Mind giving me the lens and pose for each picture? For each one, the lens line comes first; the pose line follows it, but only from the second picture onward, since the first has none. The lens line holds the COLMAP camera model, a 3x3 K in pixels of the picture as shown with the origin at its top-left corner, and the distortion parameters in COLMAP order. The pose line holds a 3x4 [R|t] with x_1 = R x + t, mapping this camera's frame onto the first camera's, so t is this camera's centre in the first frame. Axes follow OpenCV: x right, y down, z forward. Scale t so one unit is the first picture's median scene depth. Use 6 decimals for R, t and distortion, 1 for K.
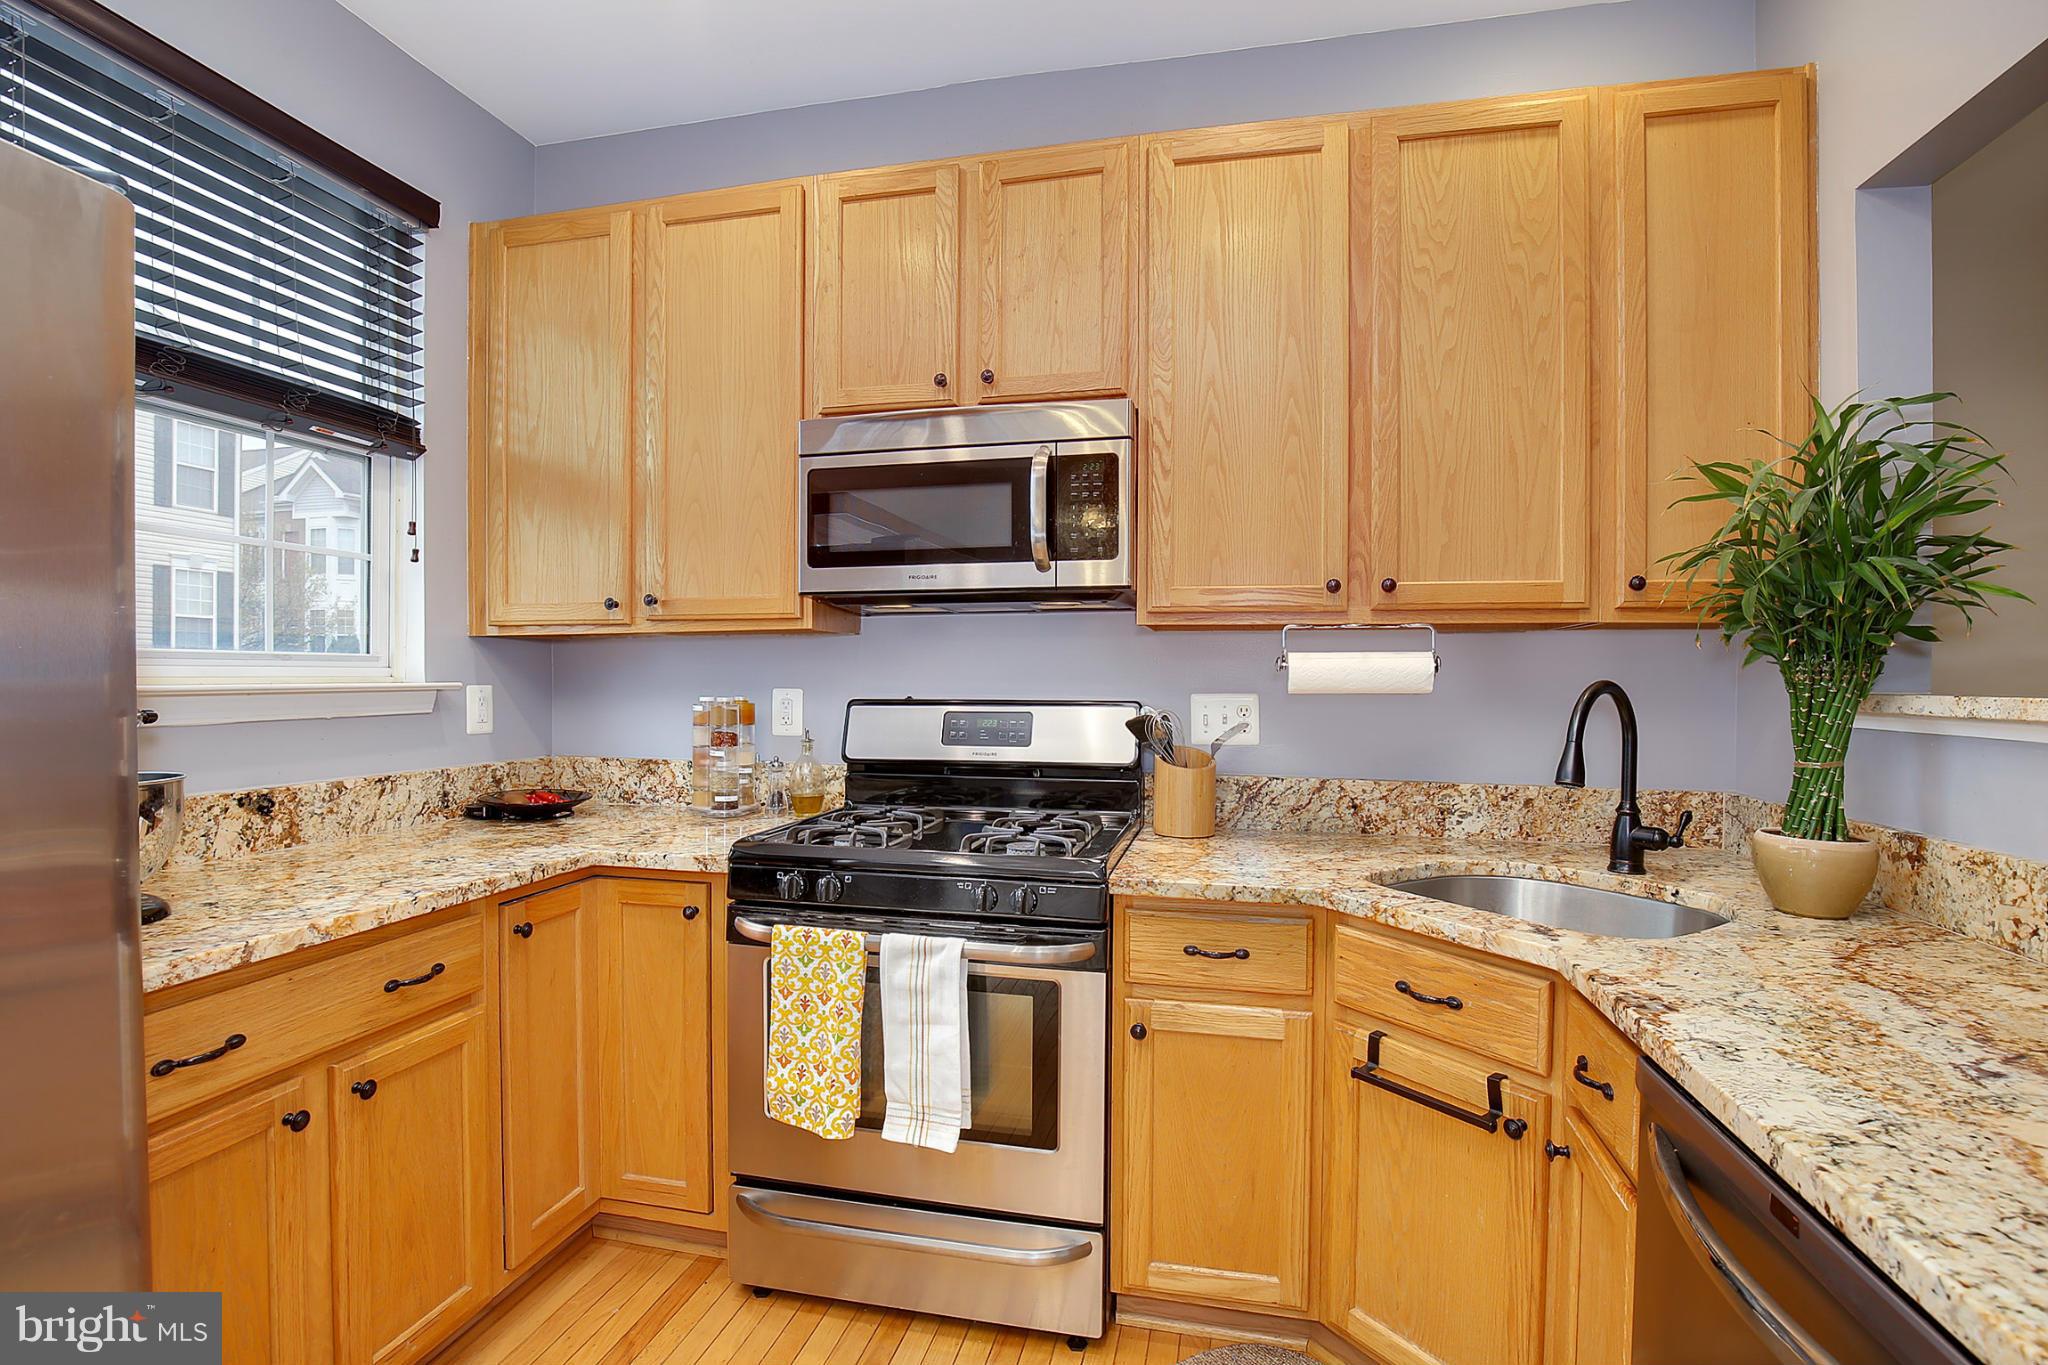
lens RADIAL K [[944.0, 0, 1031.2], [0, 944.0, 692.5], [0, 0, 1]] dist [-0.036075, 0.005945]
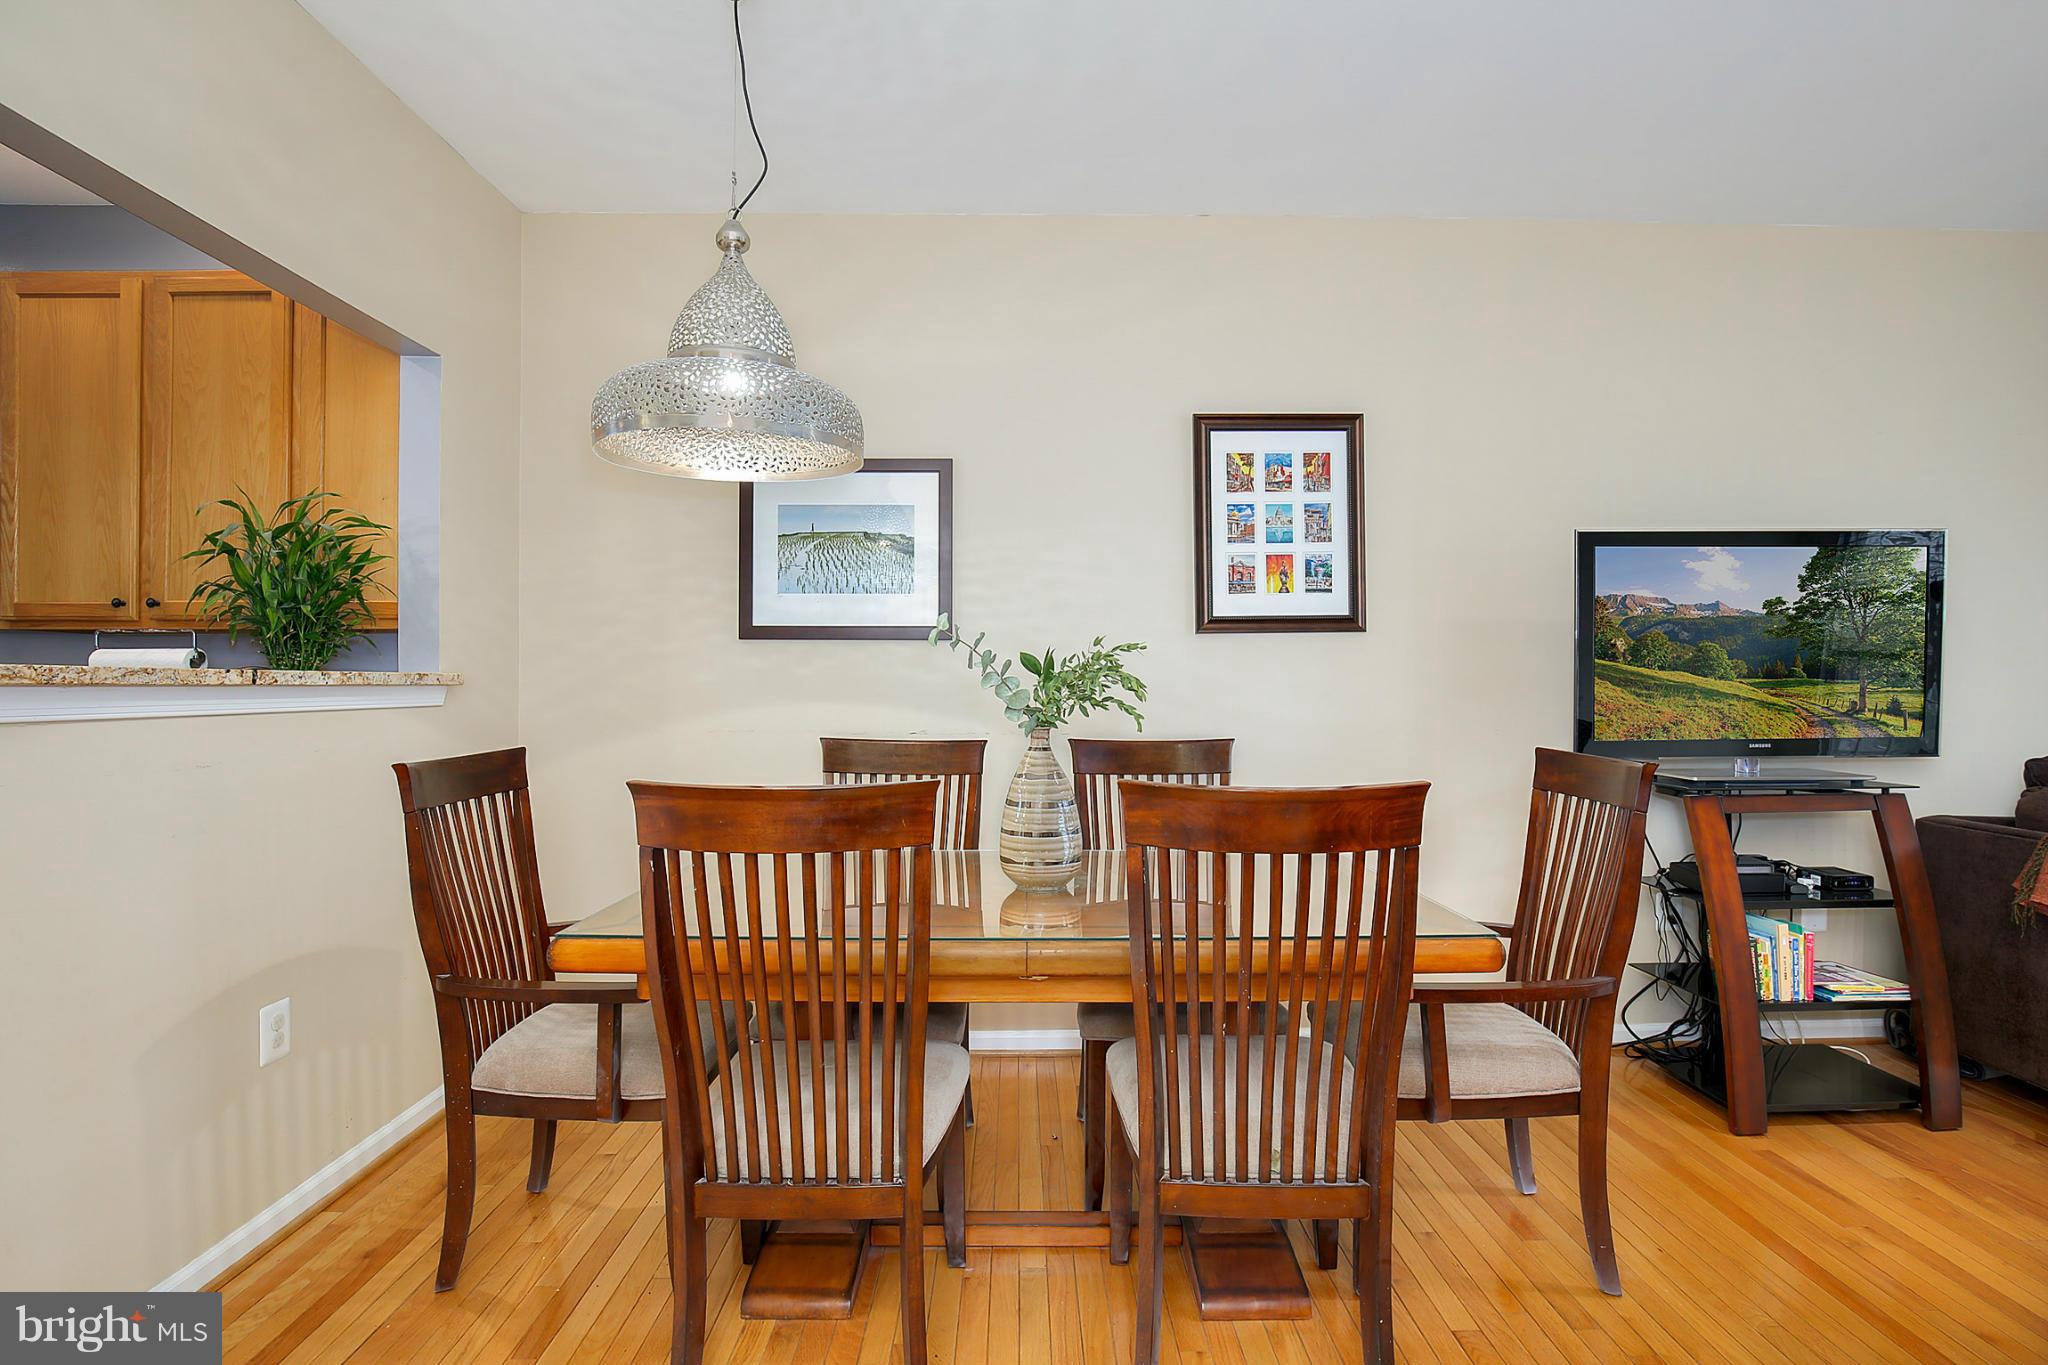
lens RADIAL K [[976.1, 0, 1012.4], [0, 976.1, 688.5], [0, 0, 1]] dist [-0.019461, -0.003014]
pose [[0.975514, -0.004404, 0.219894, 1.371912], [0.006844, 0.999923, -0.010337, 0.045578], [-0.219831, 0.011589, 0.975469, -0.753947]]
